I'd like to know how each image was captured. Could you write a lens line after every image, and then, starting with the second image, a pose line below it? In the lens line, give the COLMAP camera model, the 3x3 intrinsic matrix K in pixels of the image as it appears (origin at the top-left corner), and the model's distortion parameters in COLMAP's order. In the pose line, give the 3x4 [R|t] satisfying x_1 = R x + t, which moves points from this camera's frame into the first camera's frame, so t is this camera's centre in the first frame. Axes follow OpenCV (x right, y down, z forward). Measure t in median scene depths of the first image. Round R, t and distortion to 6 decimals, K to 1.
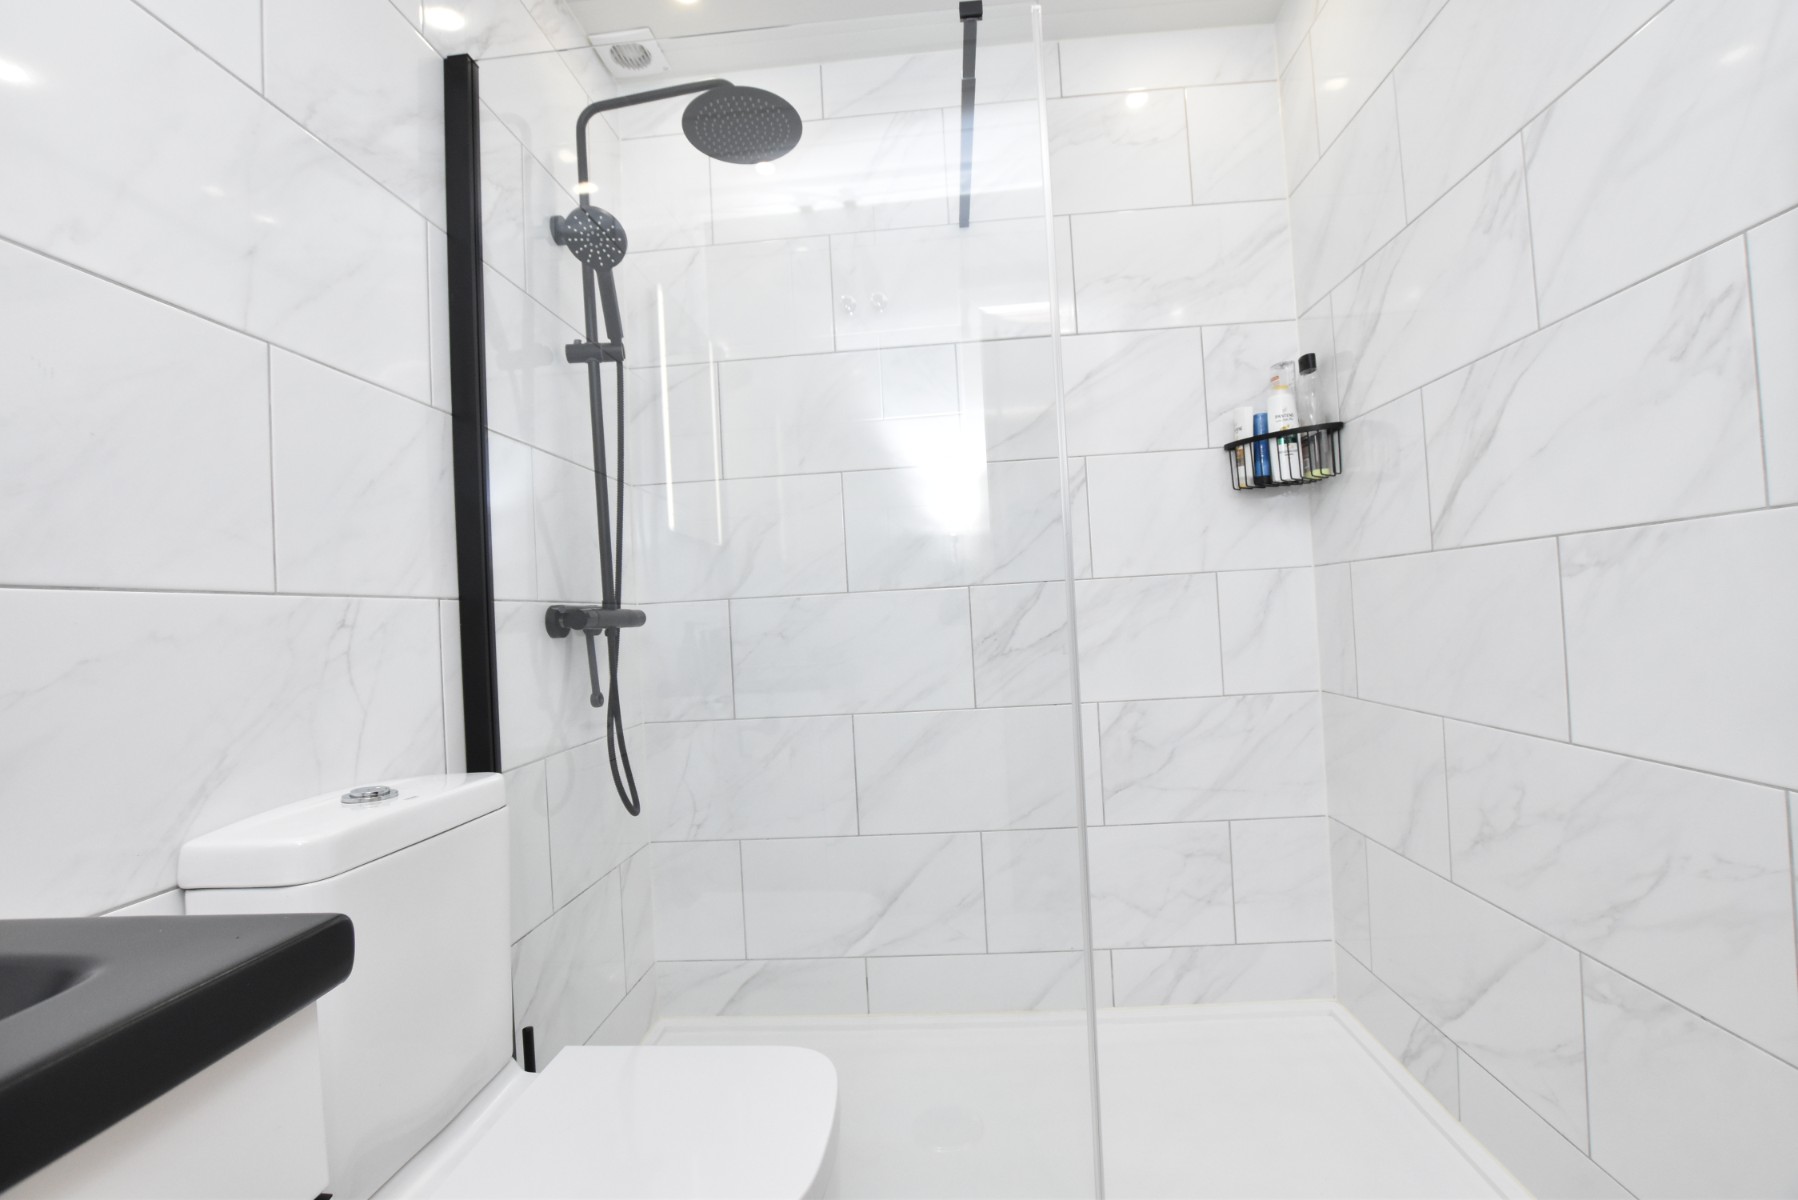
lens RADIAL K [[791.2, 0, 901.5], [0, 791.2, 600.9], [0, 0, 1]] dist [-0.033060, 0.006455]
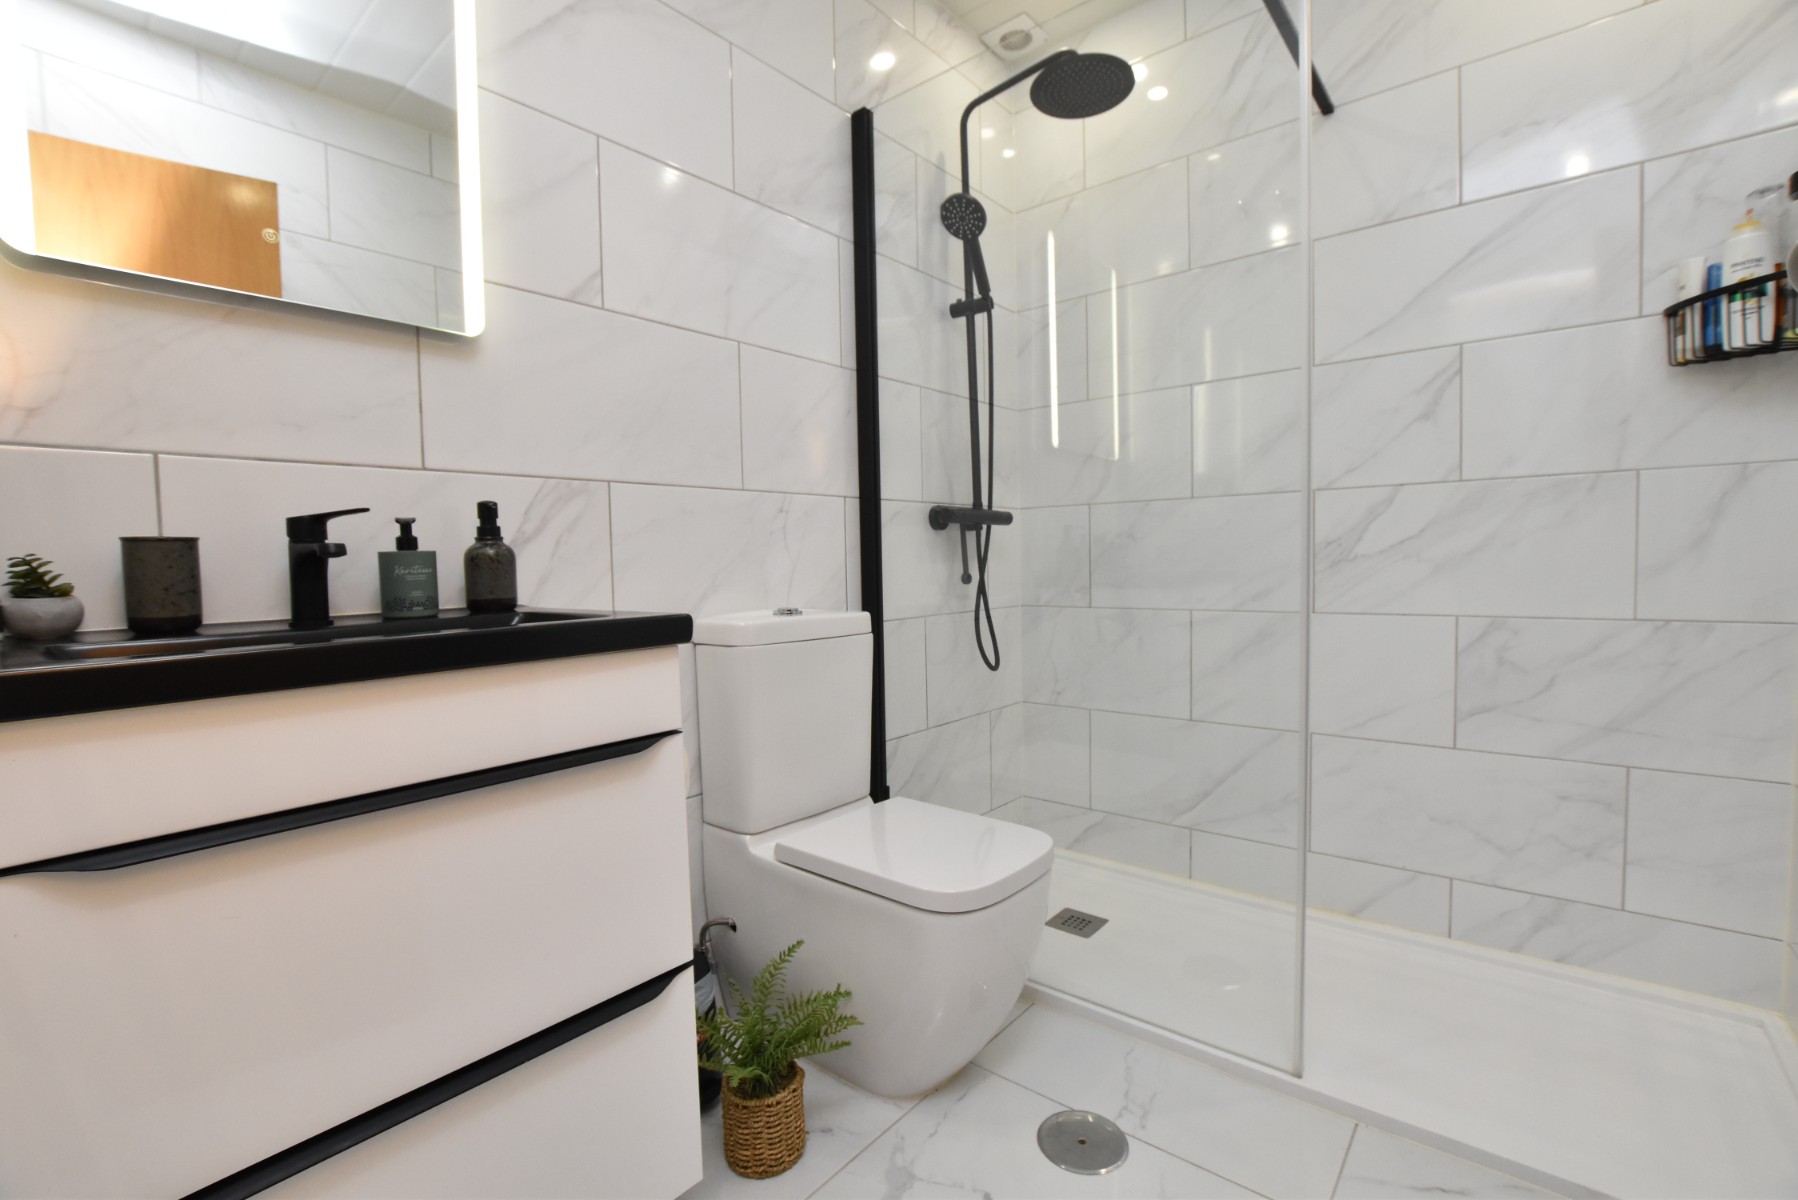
lens RADIAL K [[791.2, 0, 902.4], [0, 791.2, 602.1], [0, 0, 1]] dist [-0.033060, 0.006455]
pose [[0.809358, 0.067479, -0.583427, 0.262983], [-0.011121, 0.994960, 0.099650, 0.029669], [0.587211, -0.074164, 0.806029, -0.115642]]
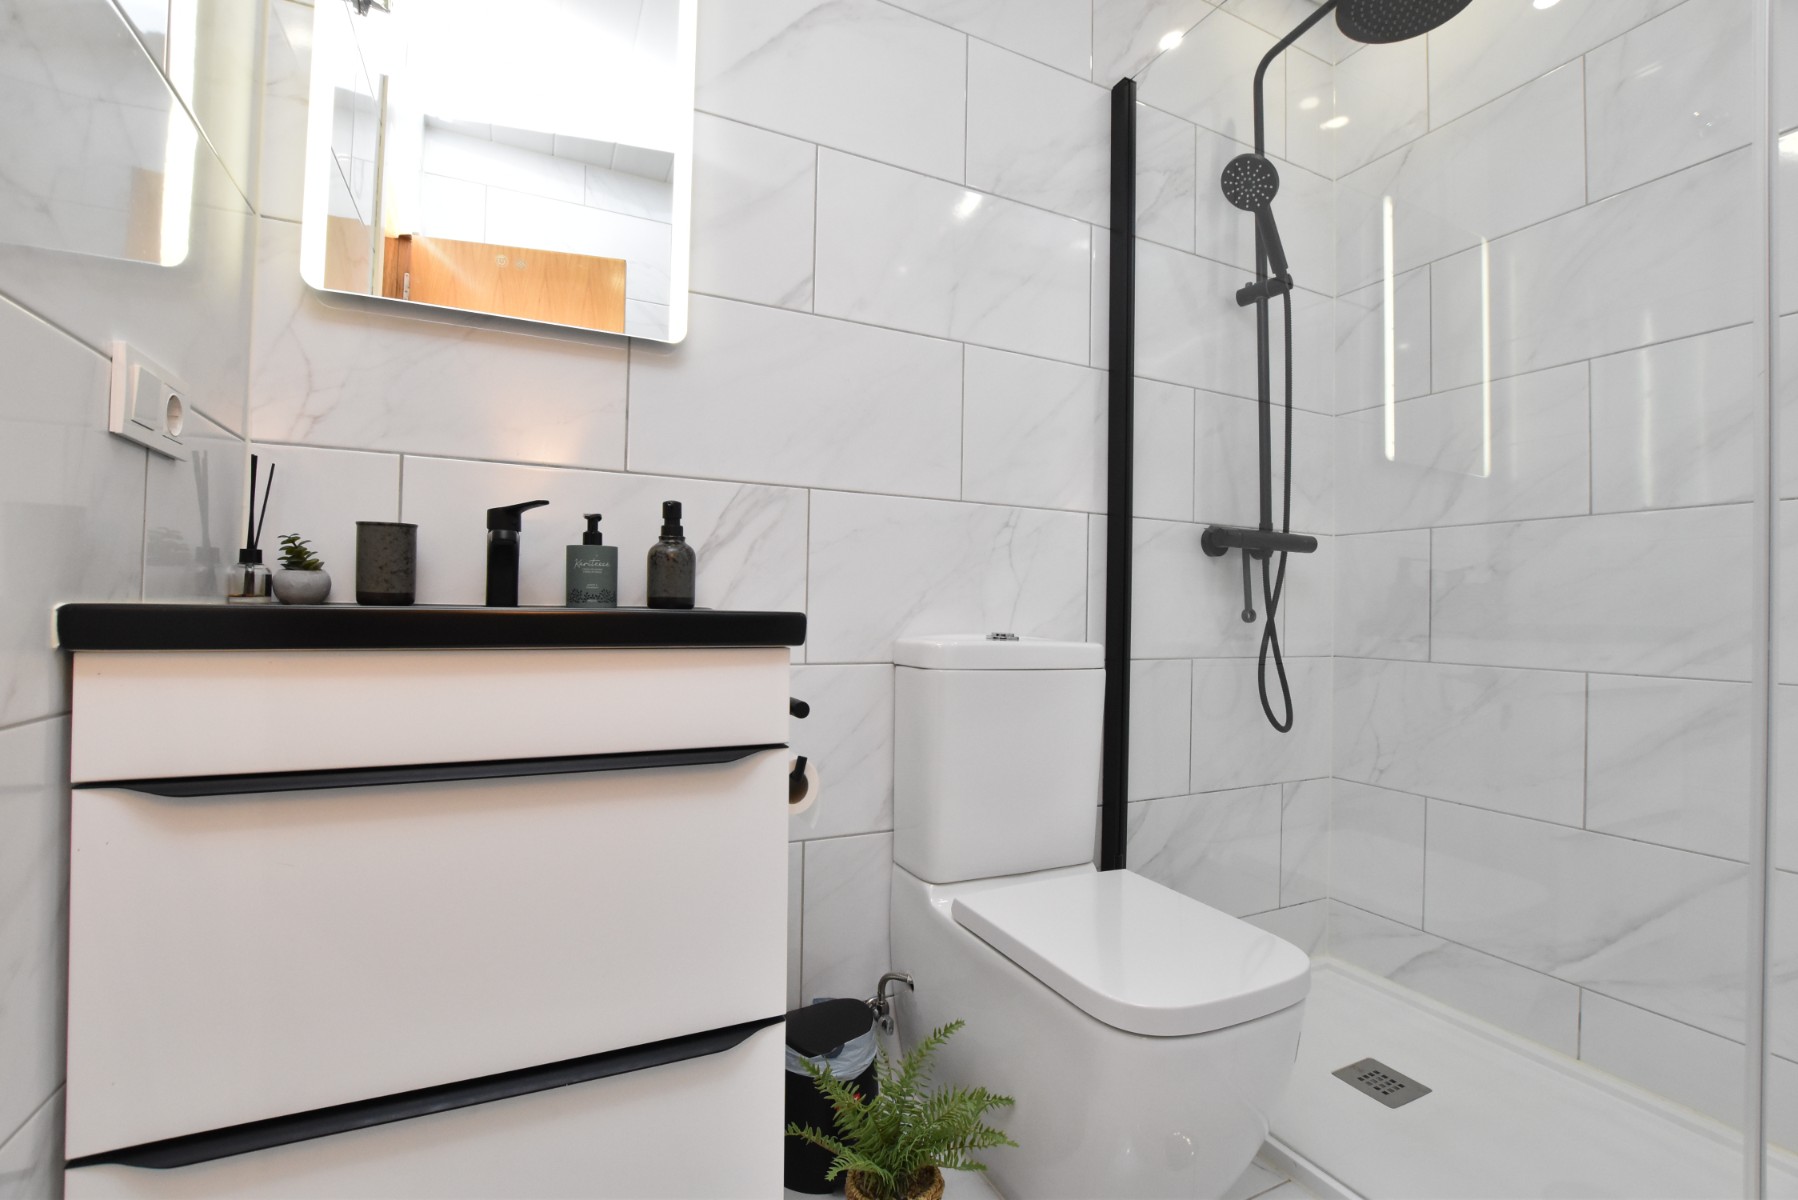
lens RADIAL K [[791.2, 0, 904.3], [0, 791.2, 601.9], [0, 0, 1]] dist [-0.033060, 0.006455]
pose [[0.496927, 0.052319, -0.866214, 0.272076], [-0.028455, 0.998627, 0.043993, 0.063679], [0.867326, 0.002787, 0.497733, 0.046668]]
